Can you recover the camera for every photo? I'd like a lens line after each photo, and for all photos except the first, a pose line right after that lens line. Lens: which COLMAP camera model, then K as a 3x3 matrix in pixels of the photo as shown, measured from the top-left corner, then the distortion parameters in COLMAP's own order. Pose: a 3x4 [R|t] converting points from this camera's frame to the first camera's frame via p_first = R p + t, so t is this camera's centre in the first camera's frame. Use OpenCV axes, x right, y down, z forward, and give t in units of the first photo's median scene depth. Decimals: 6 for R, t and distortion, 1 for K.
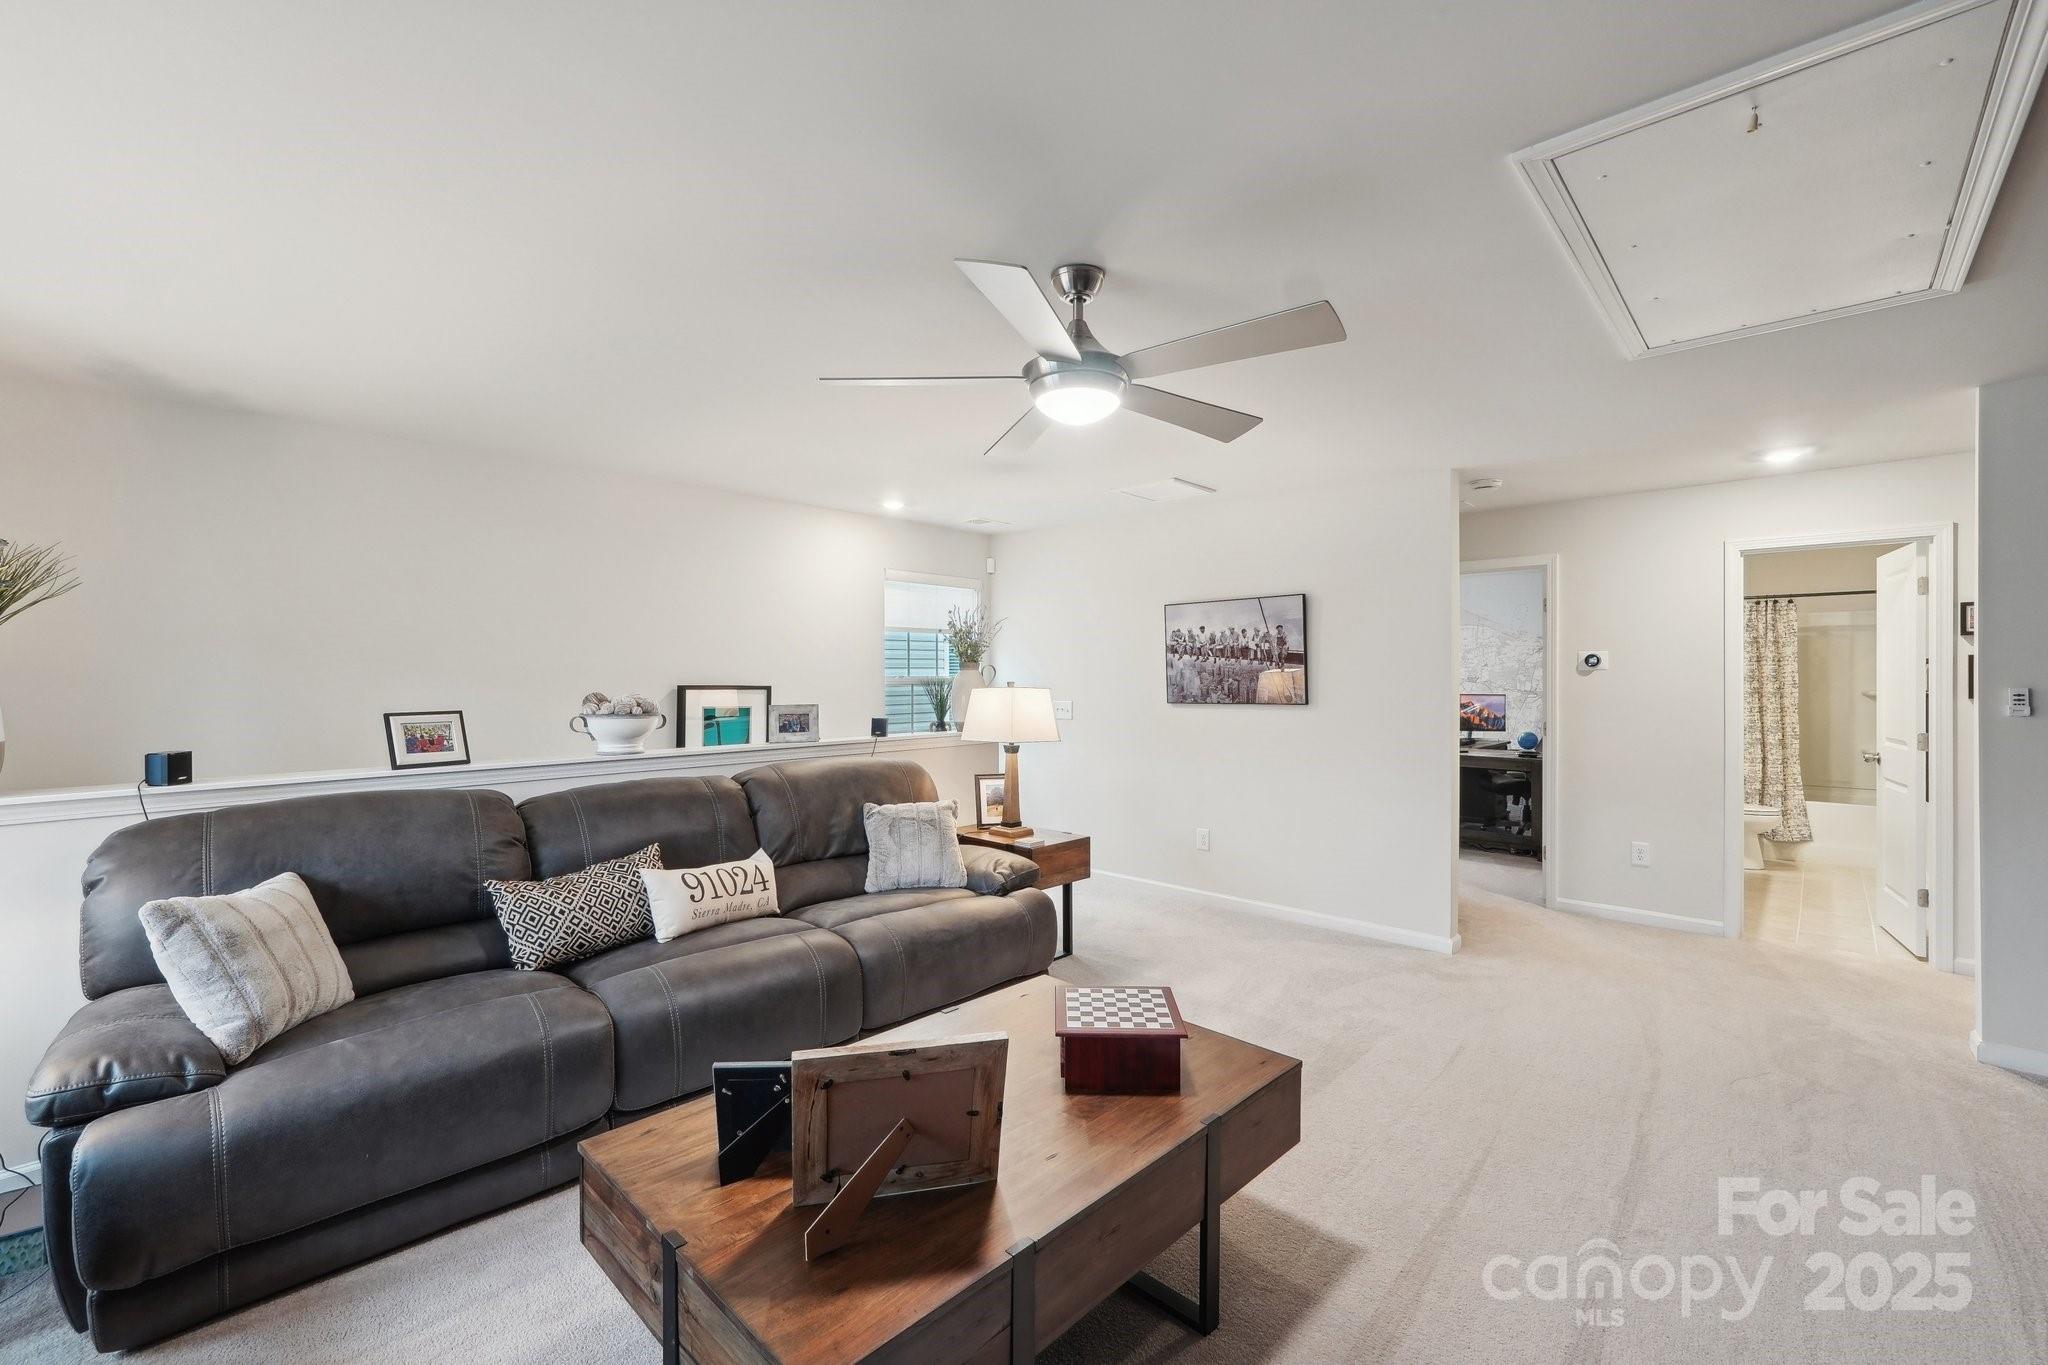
lens RADIAL K [[837.9, 0, 1024.0], [0, 837.9, 682.5], [0, 0, 1]] dist [-0.000678, -0.000060]
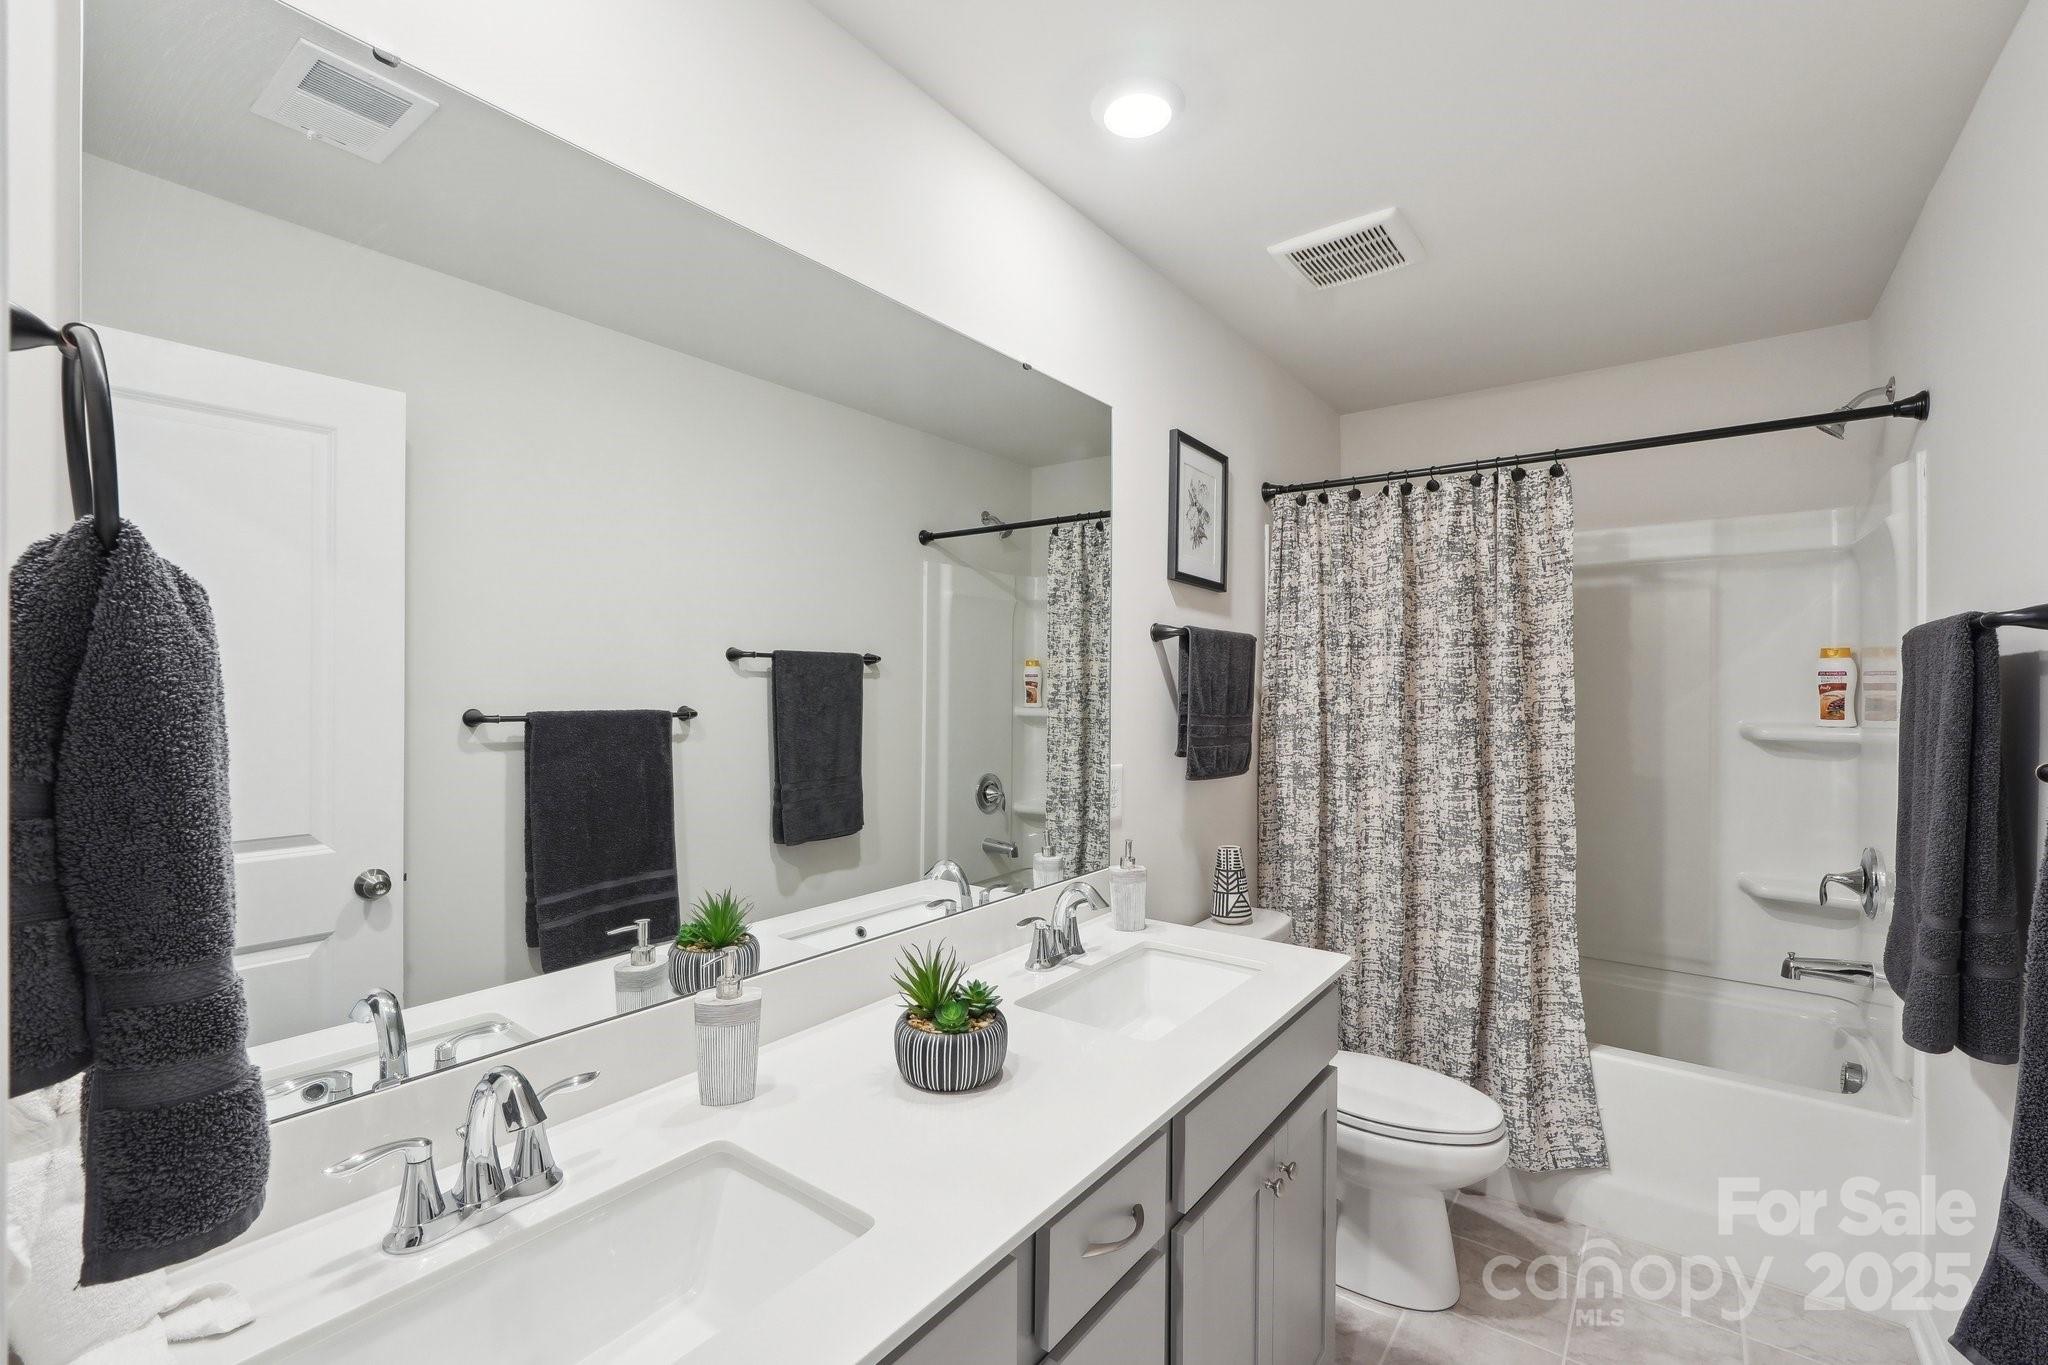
lens RADIAL K [[878.3, 0, 1028.9], [0, 878.3, 704.9], [0, 0, 1]] dist [-0.000810, 0.000130]
pose [[0.993812, -0.001002, 0.111071, 0.655133], [0.000136, 0.999970, 0.007805, -0.003011], [-0.111076, -0.007741, 0.993782, 0.659505]]
